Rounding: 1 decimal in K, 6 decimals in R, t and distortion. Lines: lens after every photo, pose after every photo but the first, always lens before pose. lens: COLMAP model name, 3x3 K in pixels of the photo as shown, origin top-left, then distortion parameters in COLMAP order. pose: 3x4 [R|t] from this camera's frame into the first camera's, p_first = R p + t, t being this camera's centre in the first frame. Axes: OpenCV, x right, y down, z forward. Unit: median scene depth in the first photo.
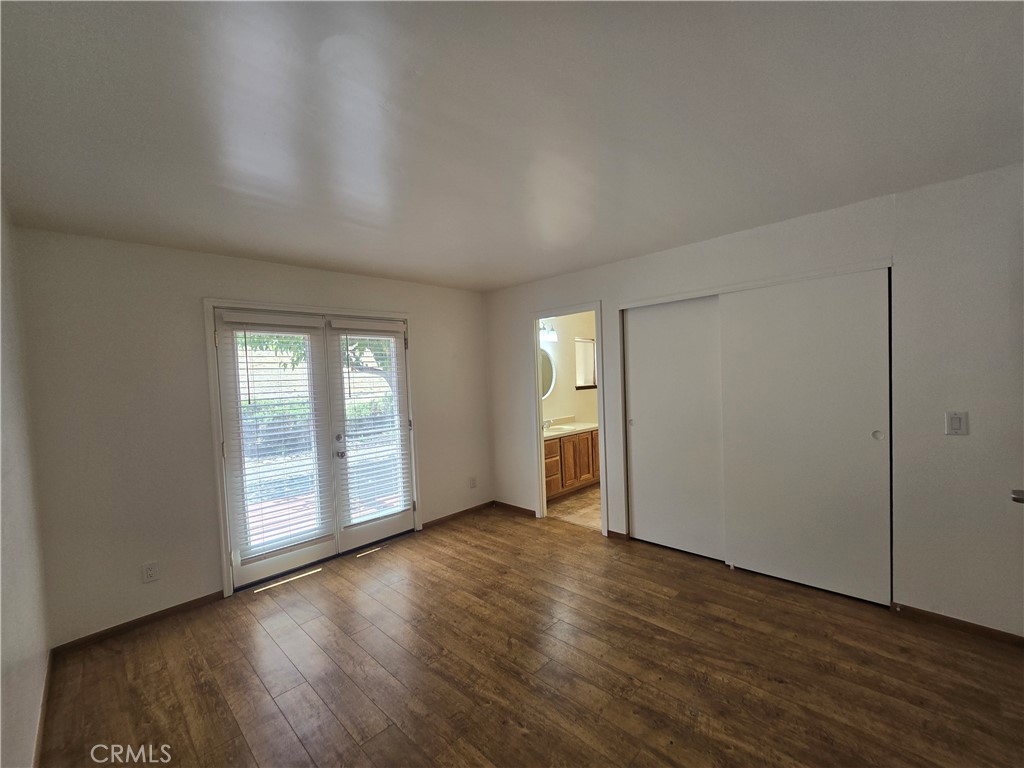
lens RADIAL K [[416.5, 0, 510.8], [0, 416.5, 388.0], [0, 0, 1]] dist [-0.001093, -0.001051]
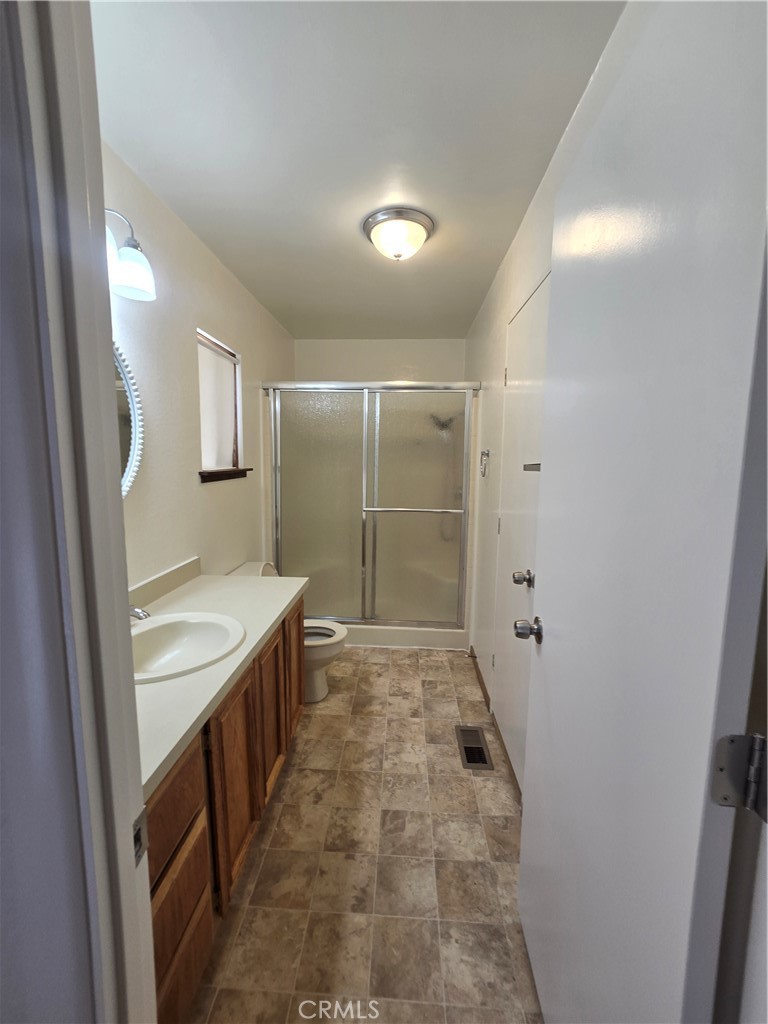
lens RADIAL K [[416.5, 0, 382.2], [0, 416.5, 504.0], [0, 0, 1]] dist [-0.001093, -0.001051]
pose [[0.756804, -0.029736, 0.652966, 0.040263], [-0.026219, 0.996780, 0.075781, -0.007601], [-0.653116, -0.074472, 0.753587, 0.623664]]
